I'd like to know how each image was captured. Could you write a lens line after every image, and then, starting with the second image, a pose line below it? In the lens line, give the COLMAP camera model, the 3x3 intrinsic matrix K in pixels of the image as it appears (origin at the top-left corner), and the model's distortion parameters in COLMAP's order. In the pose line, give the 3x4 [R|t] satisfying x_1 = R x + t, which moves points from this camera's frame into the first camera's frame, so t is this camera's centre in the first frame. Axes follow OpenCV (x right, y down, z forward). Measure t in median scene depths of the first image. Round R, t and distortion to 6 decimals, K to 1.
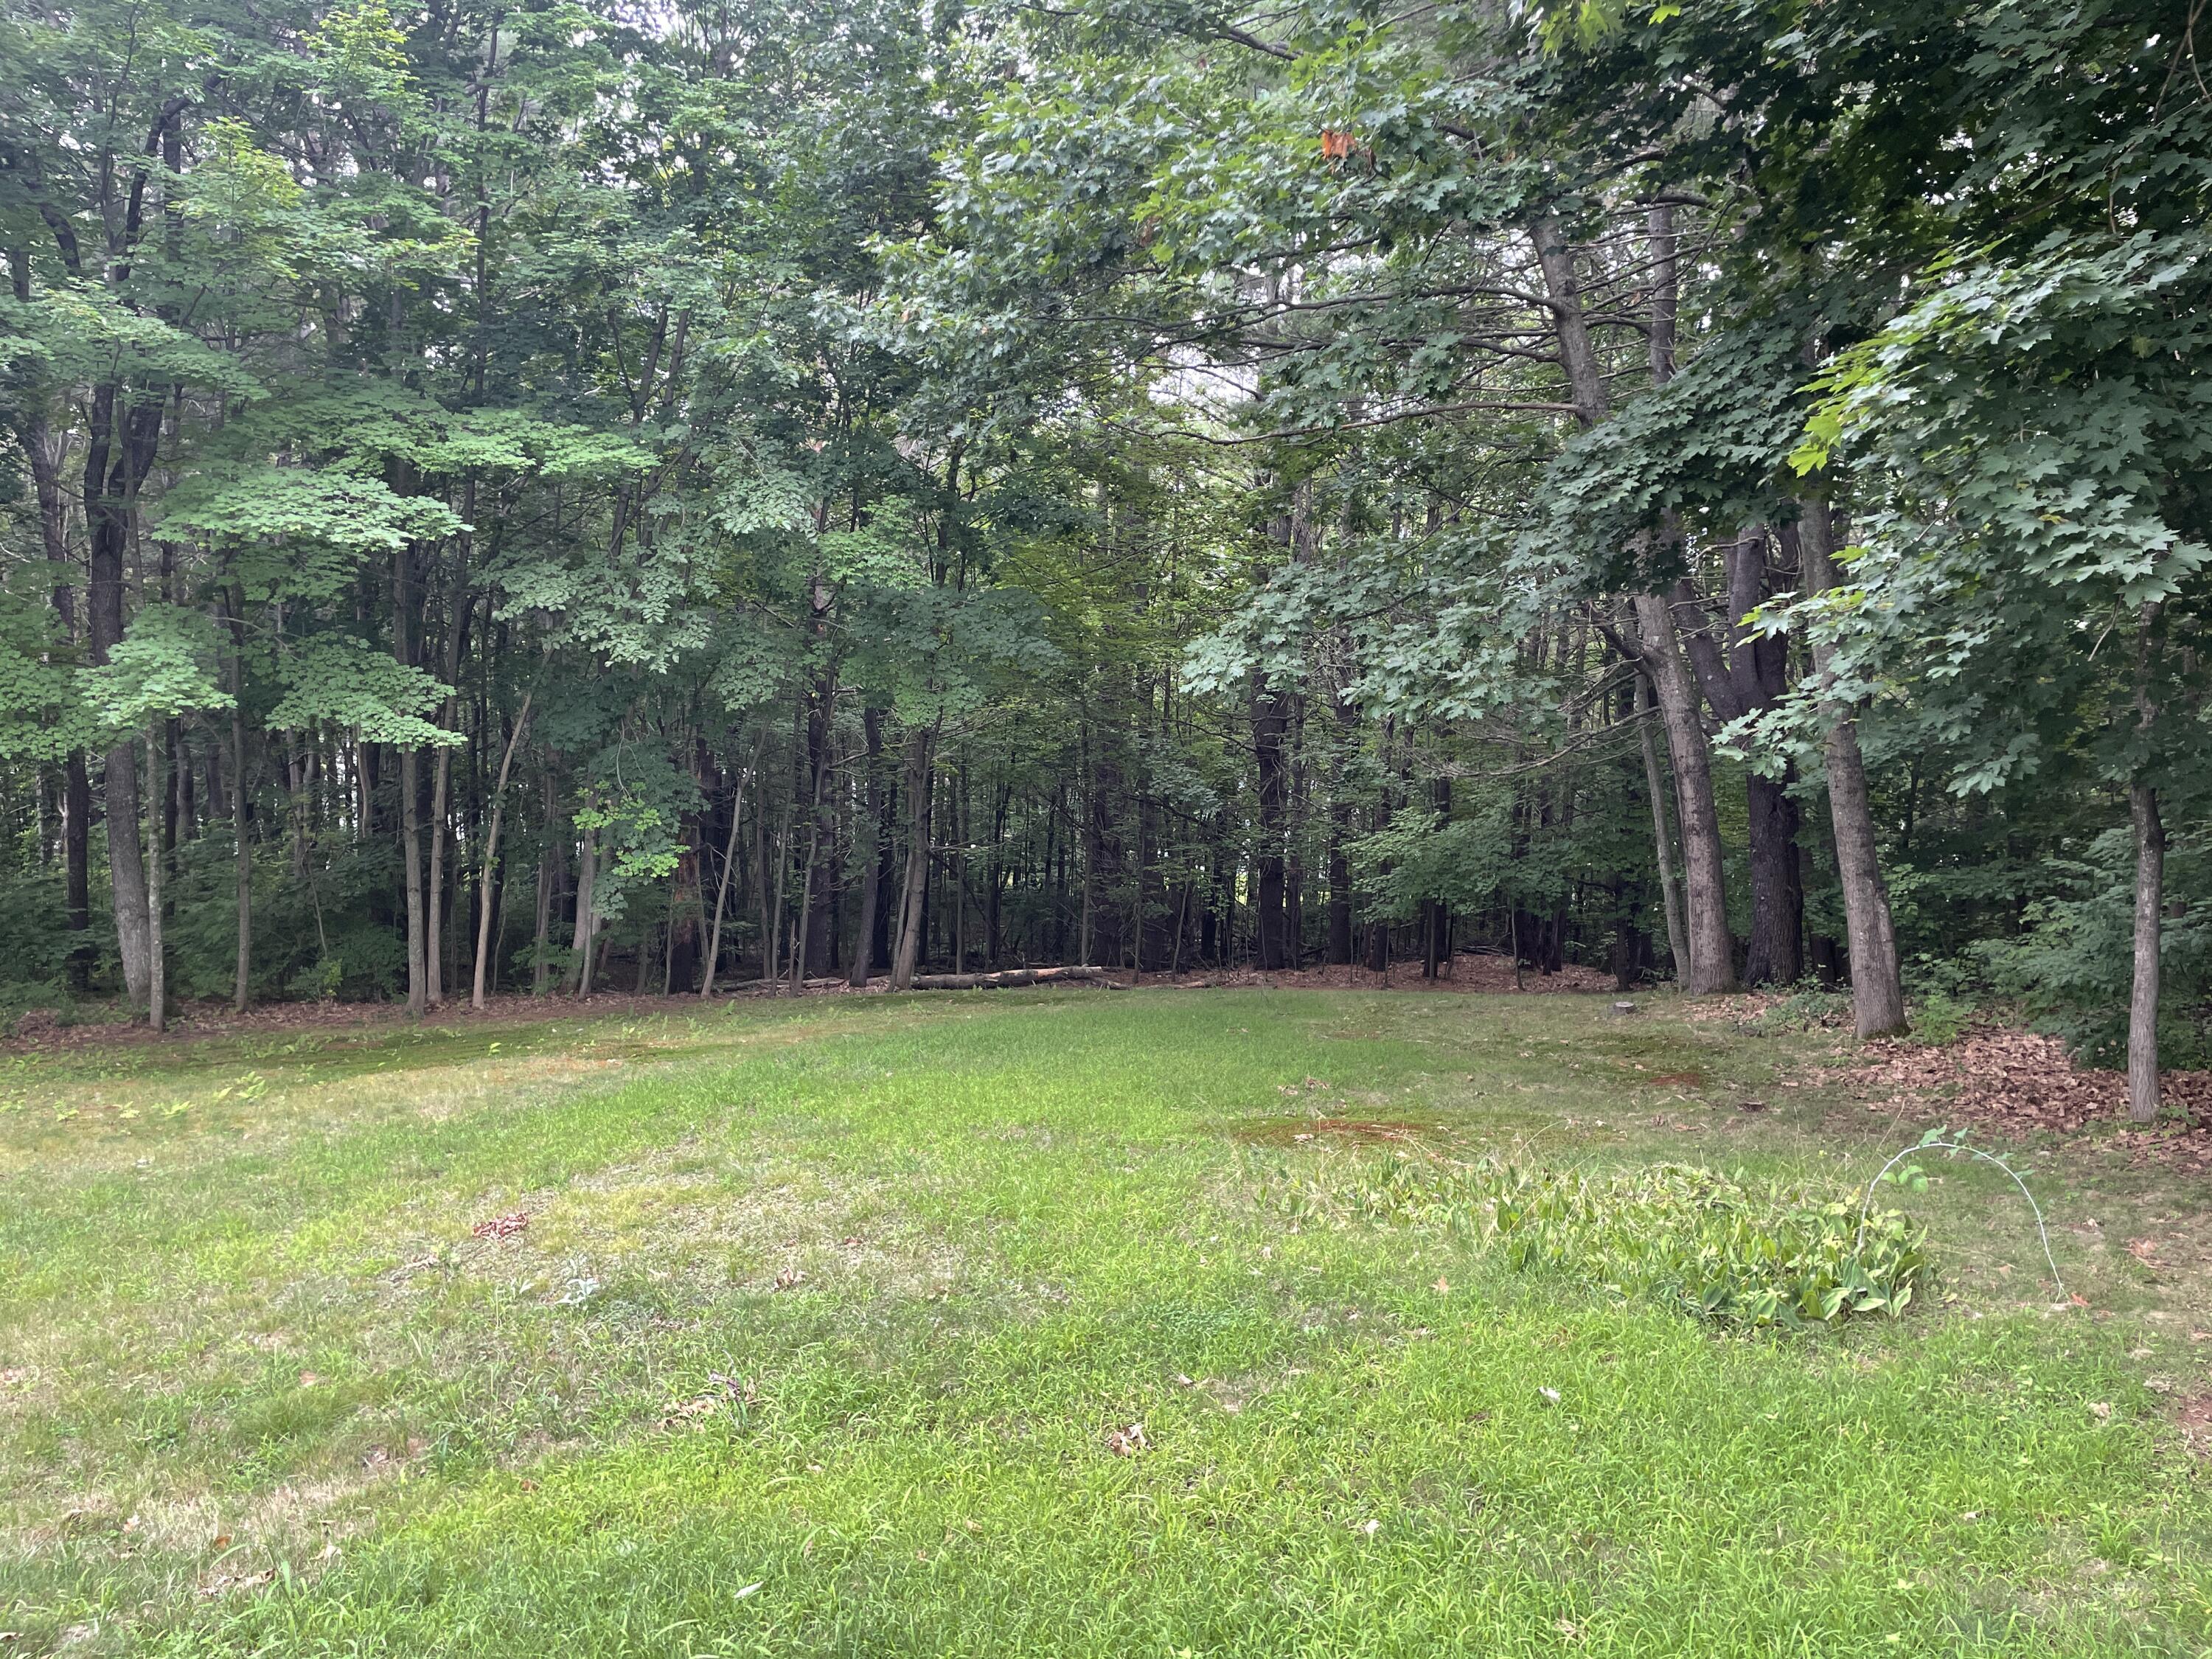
lens RADIAL K [[1653.7, 0, 1107.2], [0, 1653.7, 831.0], [0, 0, 1]] dist [0.068342, -0.082661]
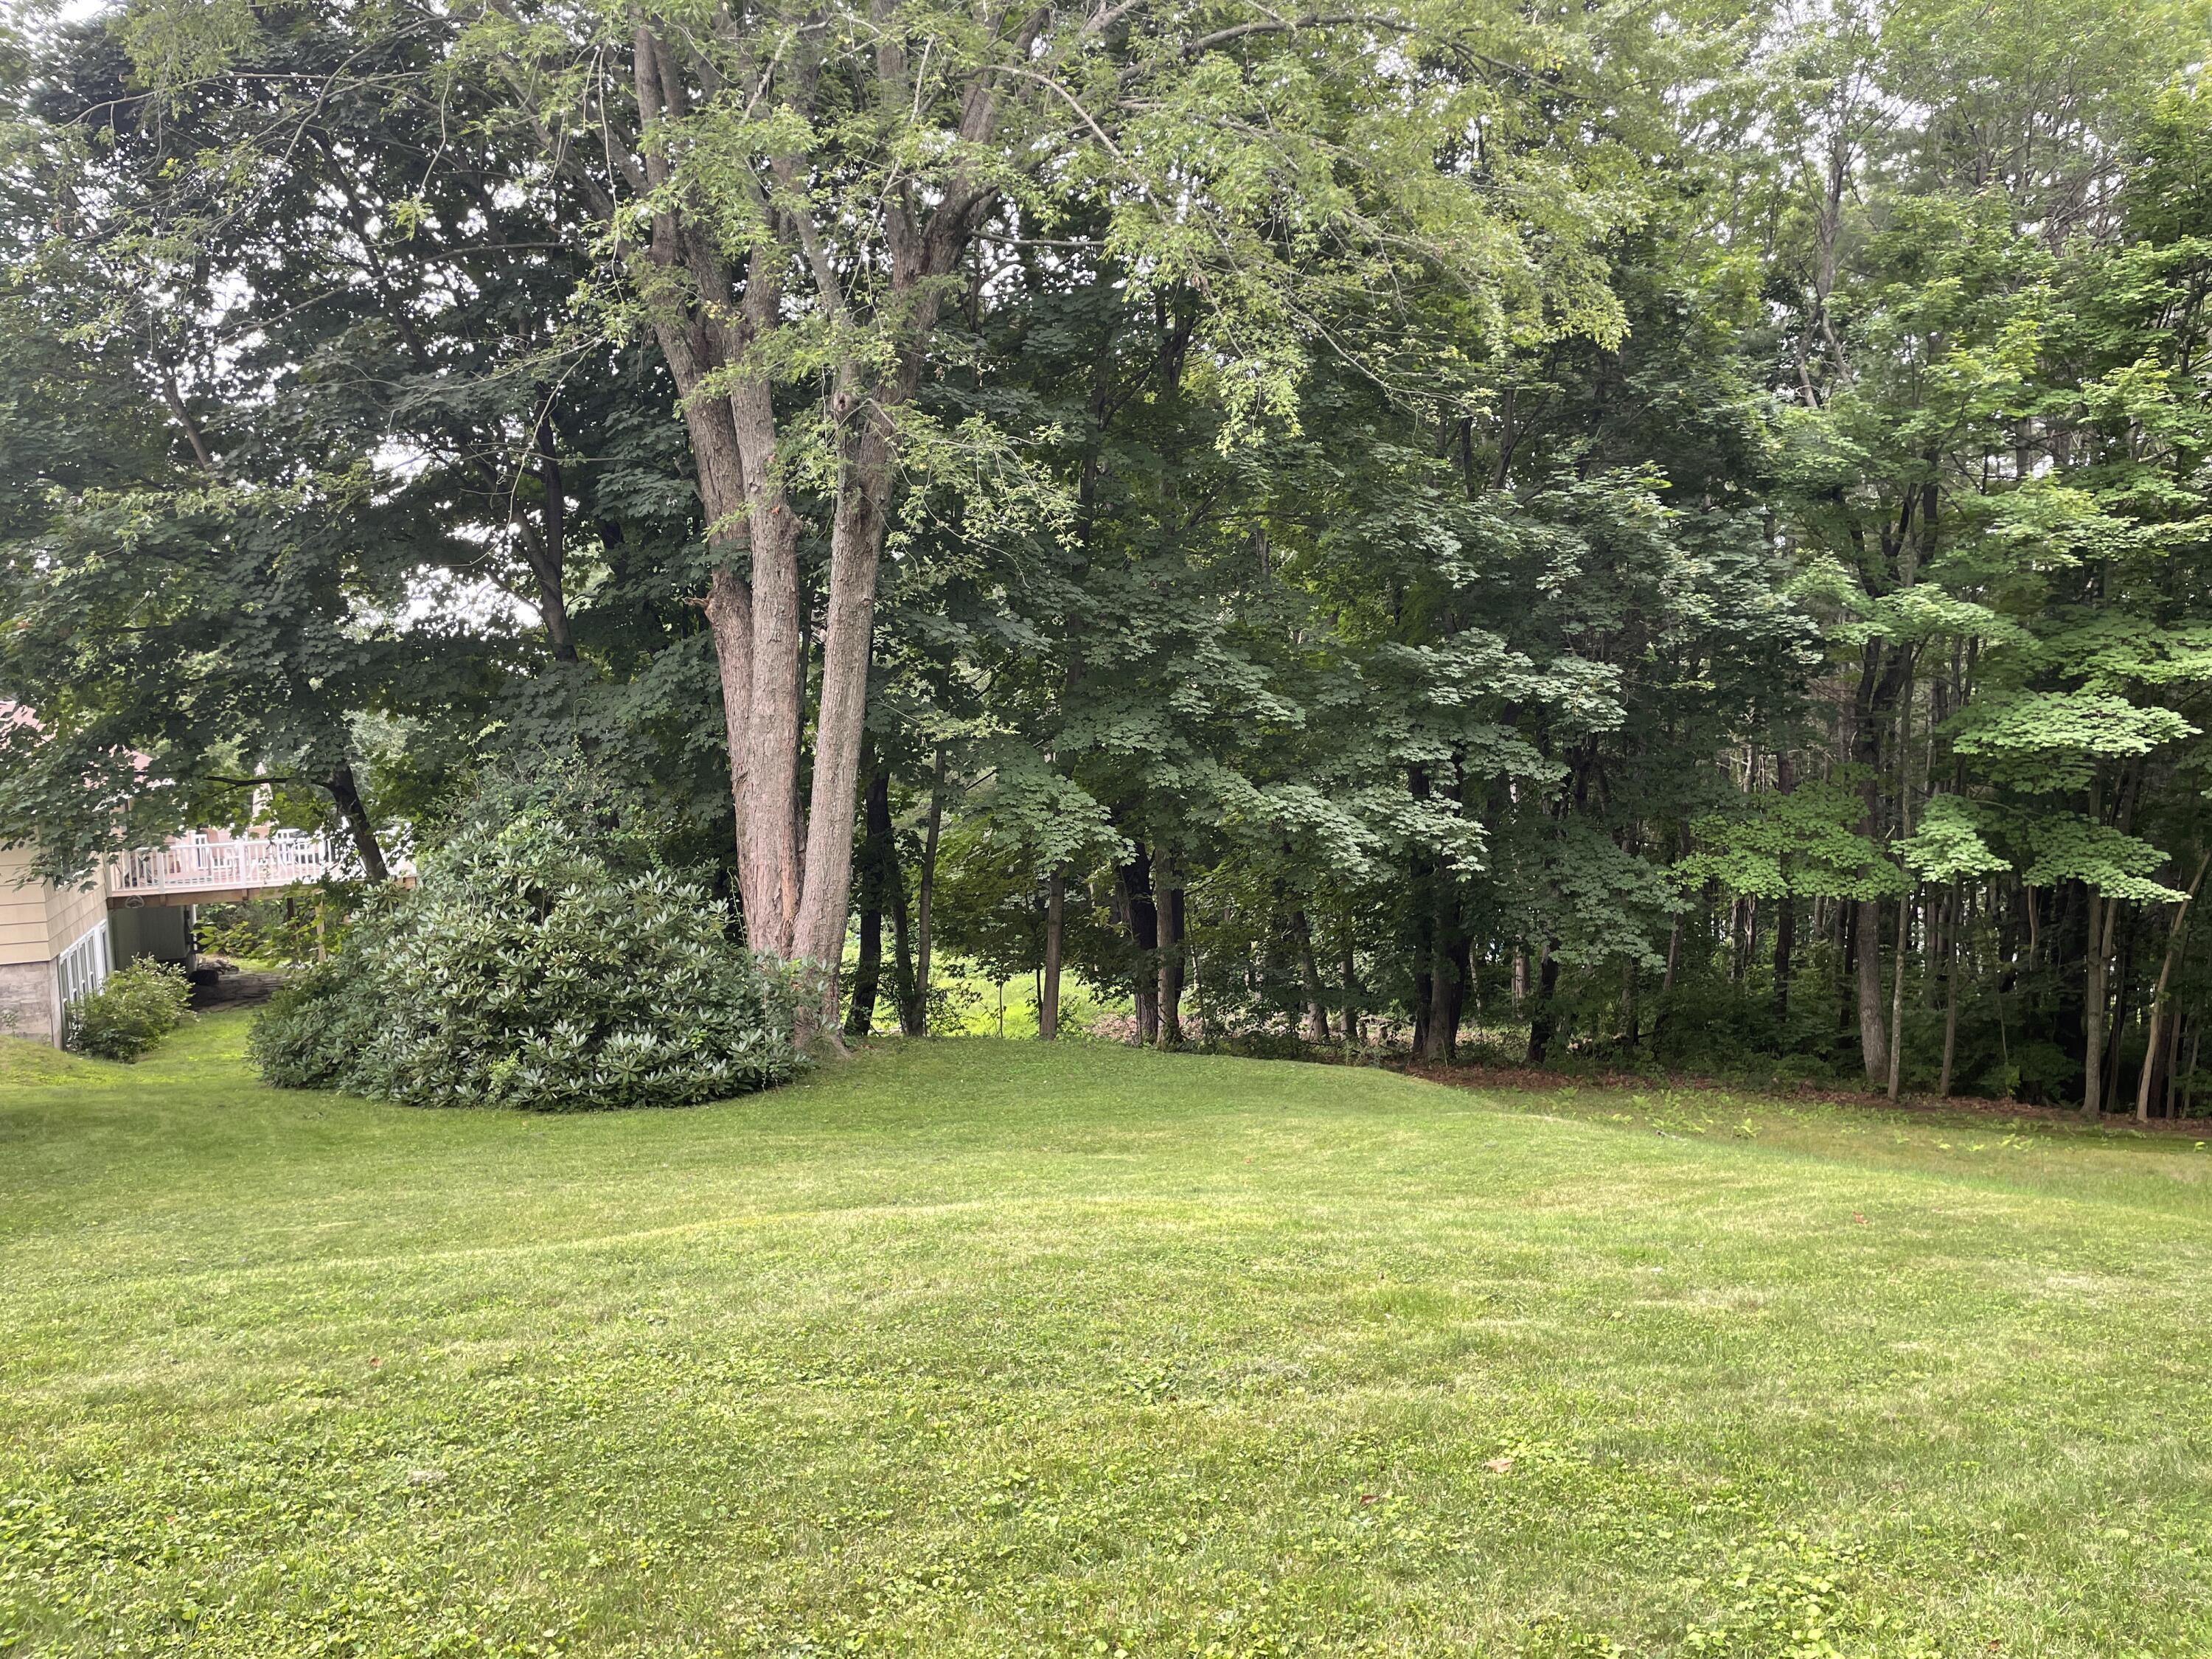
lens RADIAL K [[1653.7, 0, 1109.4], [0, 1653.7, 842.5], [0, 0, 1]] dist [0.068342, -0.082661]
pose [[0.661714, 0.010880, -0.749677, 0.027222], [-0.062252, 0.997239, -0.040475, 0.006303], [0.747167, 0.073451, 0.660565, -0.458502]]
